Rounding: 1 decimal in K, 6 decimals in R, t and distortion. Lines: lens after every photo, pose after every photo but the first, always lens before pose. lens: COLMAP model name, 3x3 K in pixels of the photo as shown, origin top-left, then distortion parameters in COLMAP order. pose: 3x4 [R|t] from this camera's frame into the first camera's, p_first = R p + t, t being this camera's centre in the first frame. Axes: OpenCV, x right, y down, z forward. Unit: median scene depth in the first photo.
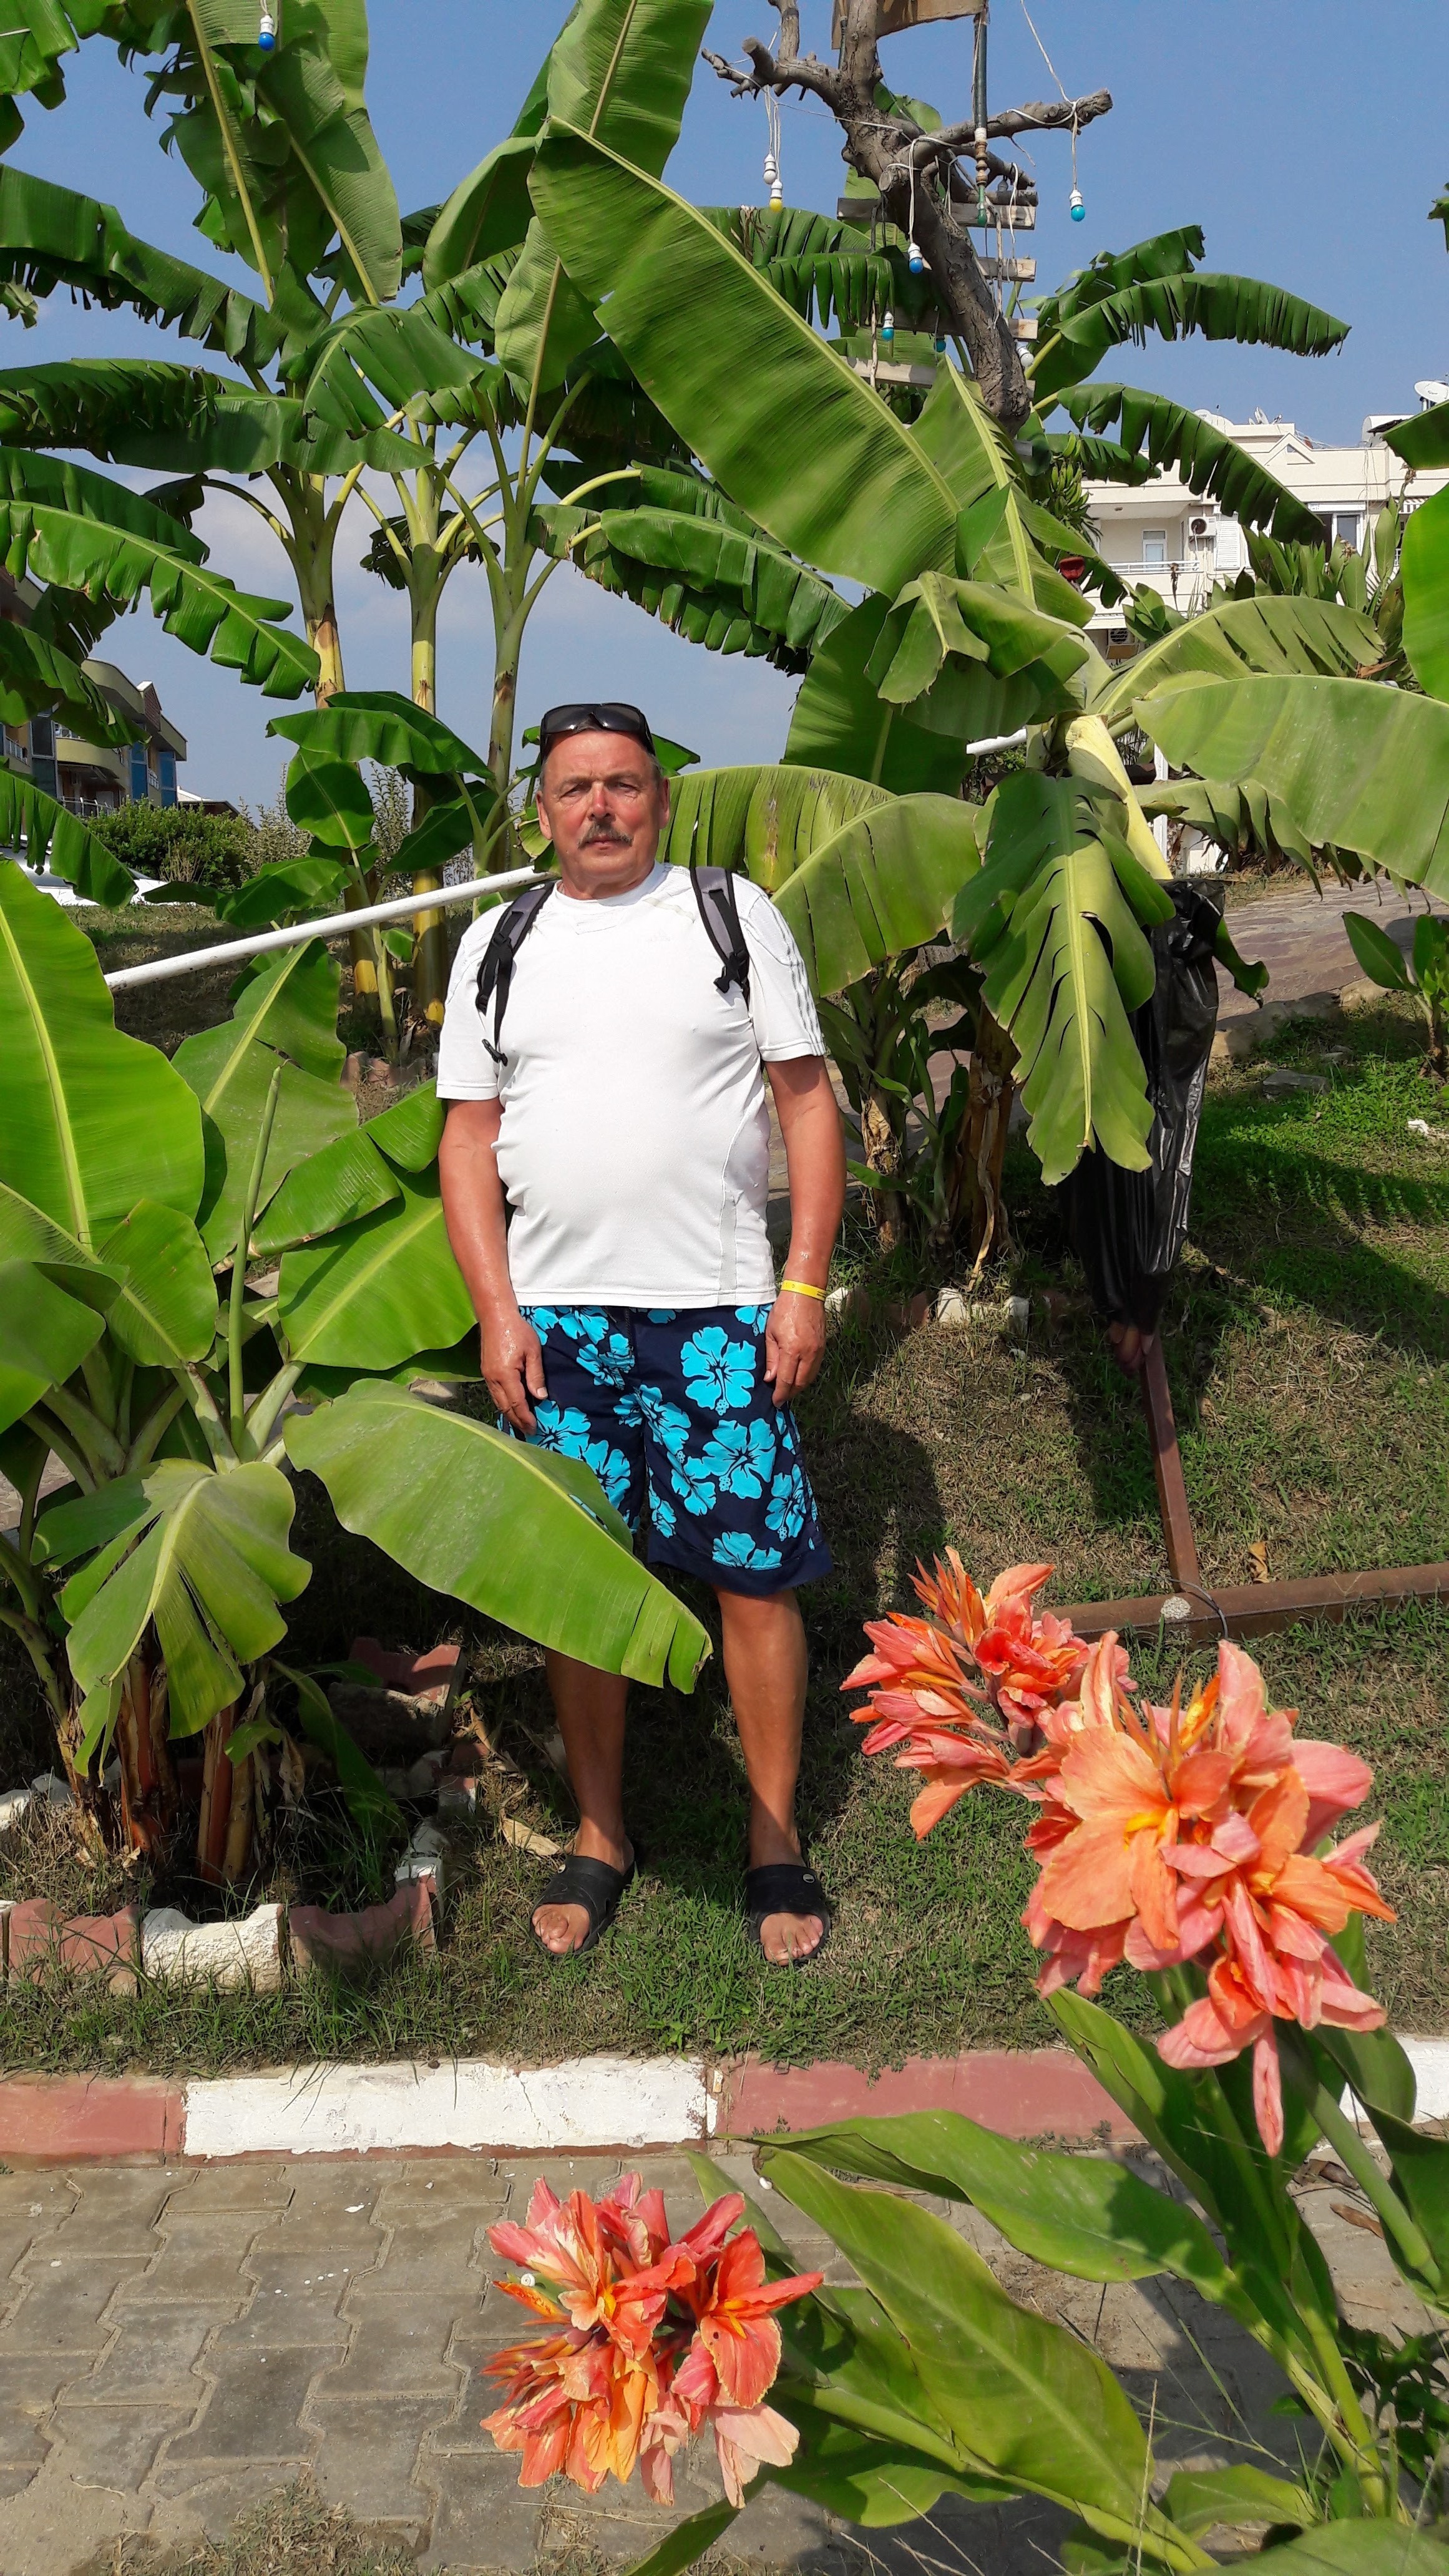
lens RADIAL K [[2166.5, 0, 678.5], [0, 2166.5, 1288.4], [0, 0, 1]] dist [0.009254, -0.015578]
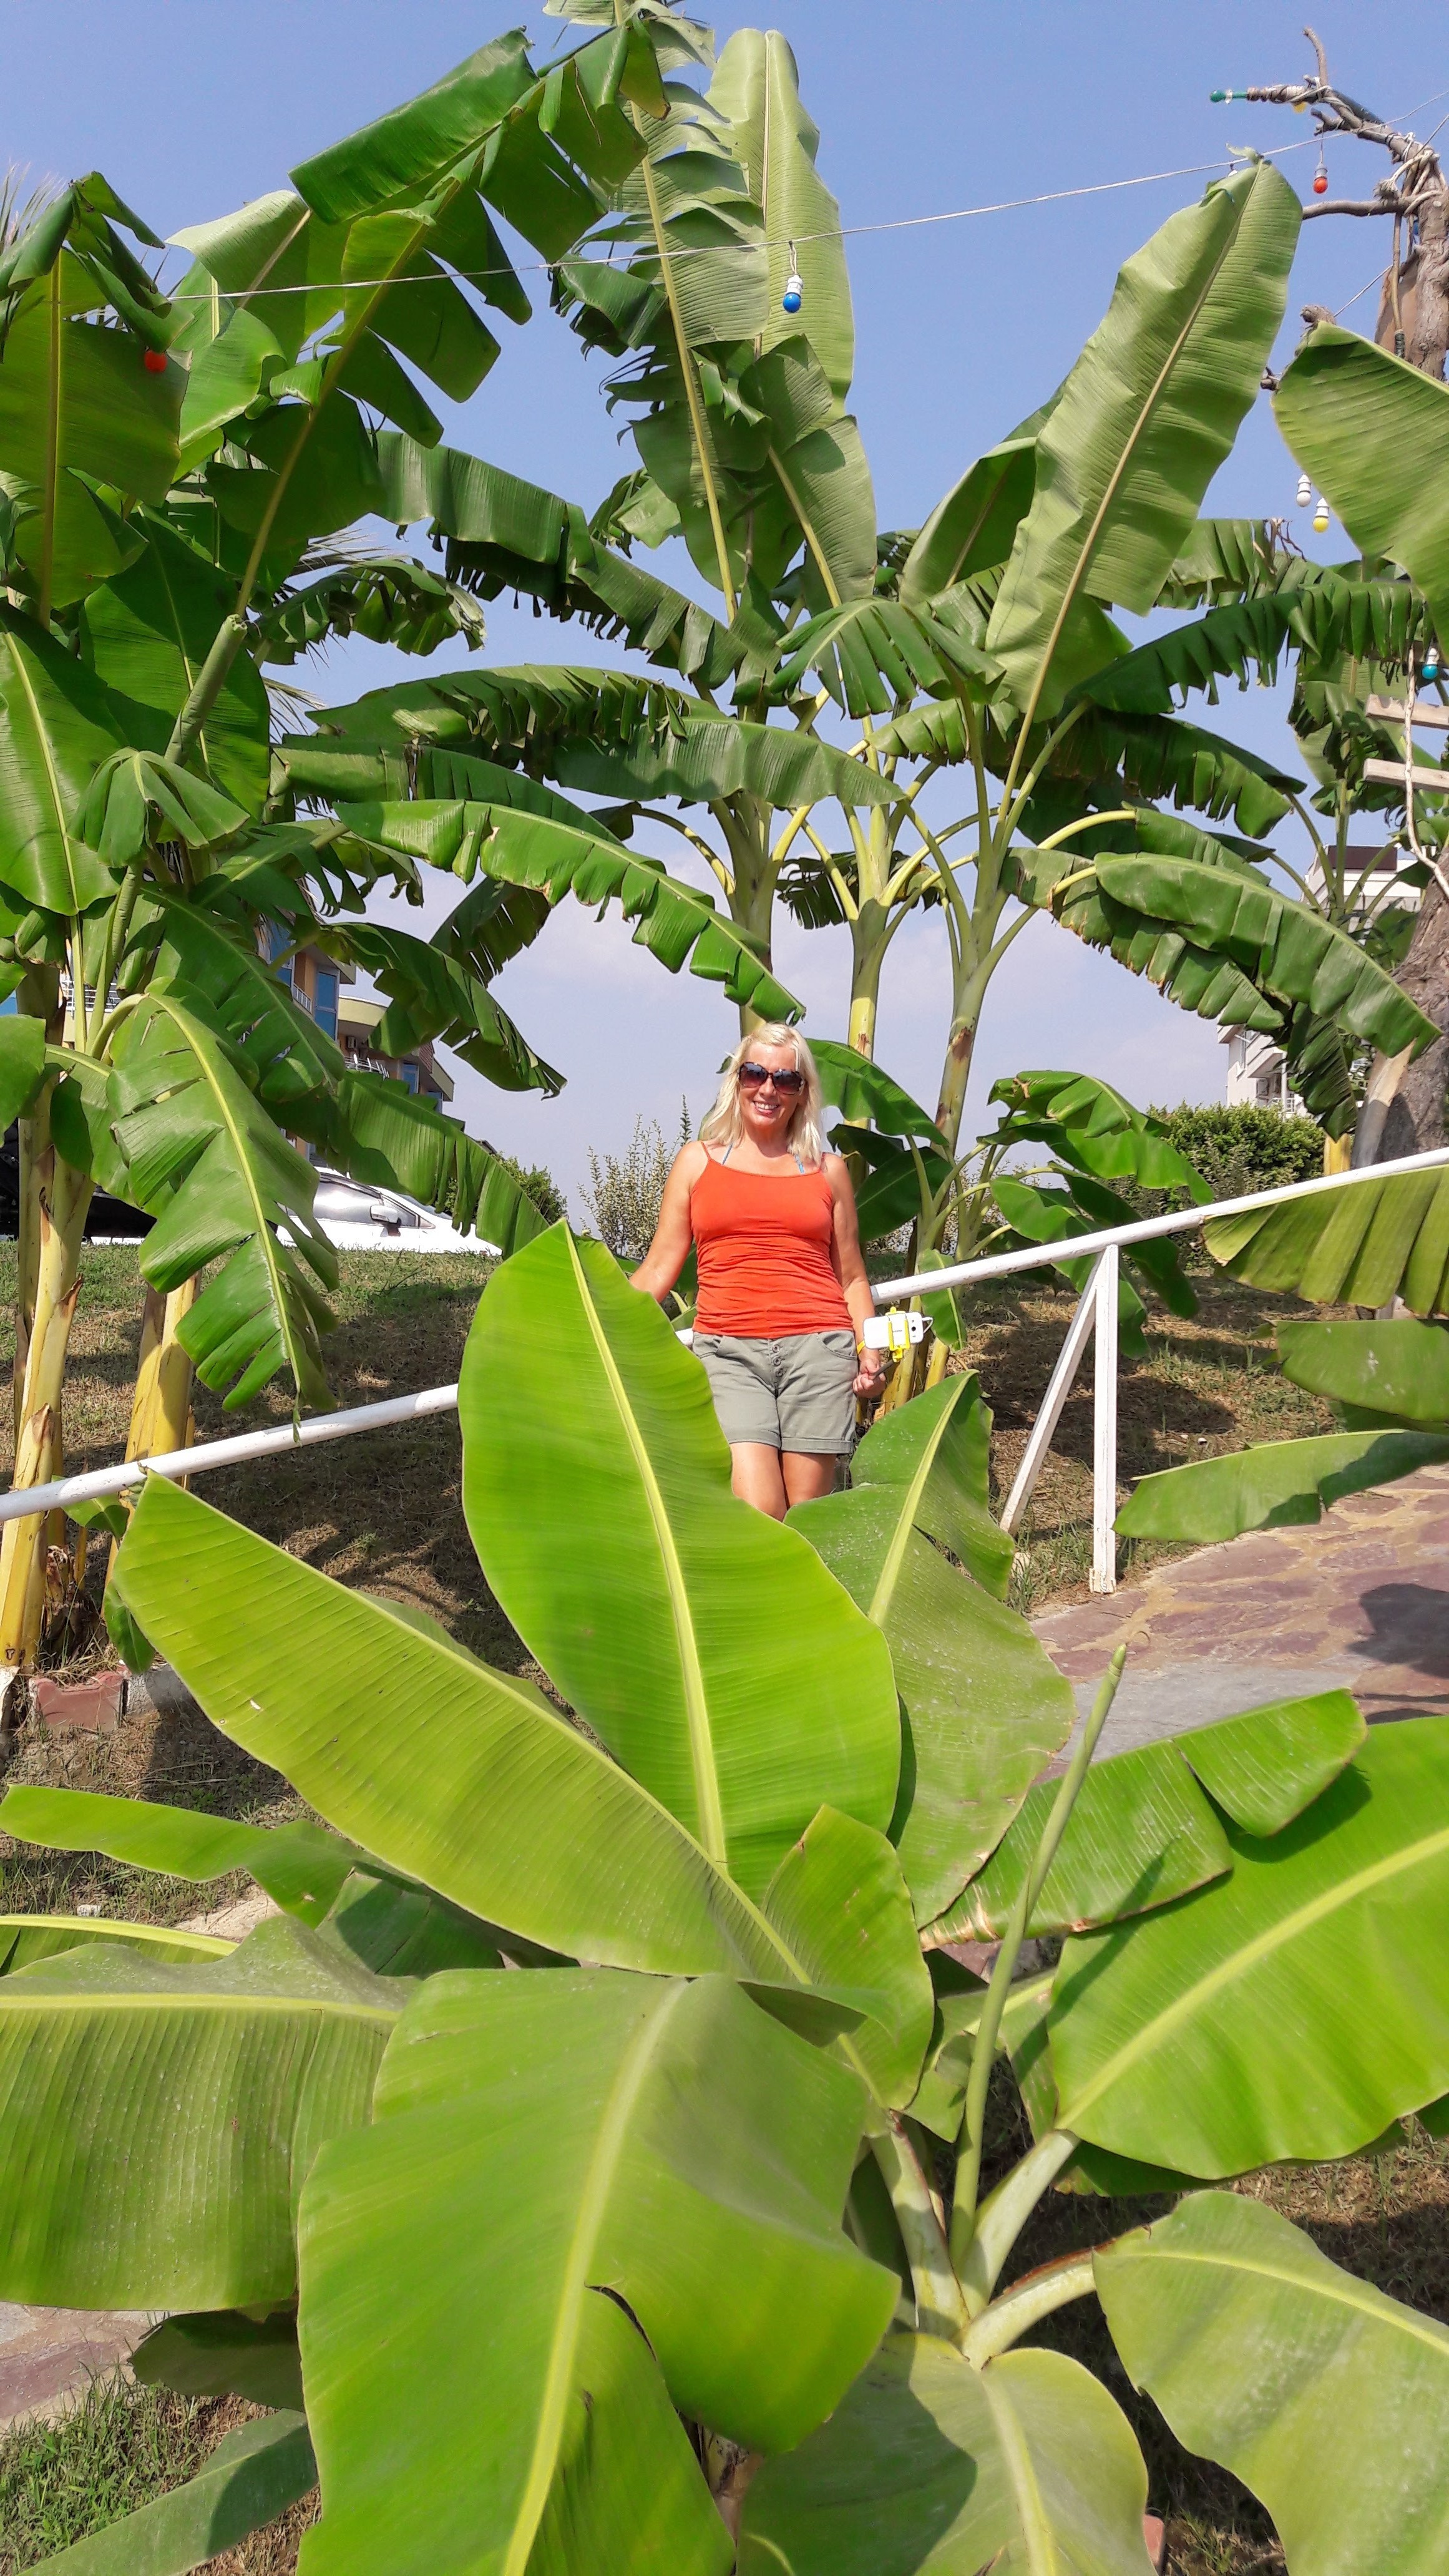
lens RADIAL K [[2276.2, 0, 804.3], [0, 2276.2, 1289.8], [0, 0, 1]] dist [0.066098, -0.100210]
pose [[0.995835, 0.049851, -0.076339, -0.073490], [-0.062129, 0.983827, -0.168004, -0.026445], [0.066729, 0.172047, 0.982826, 0.124322]]
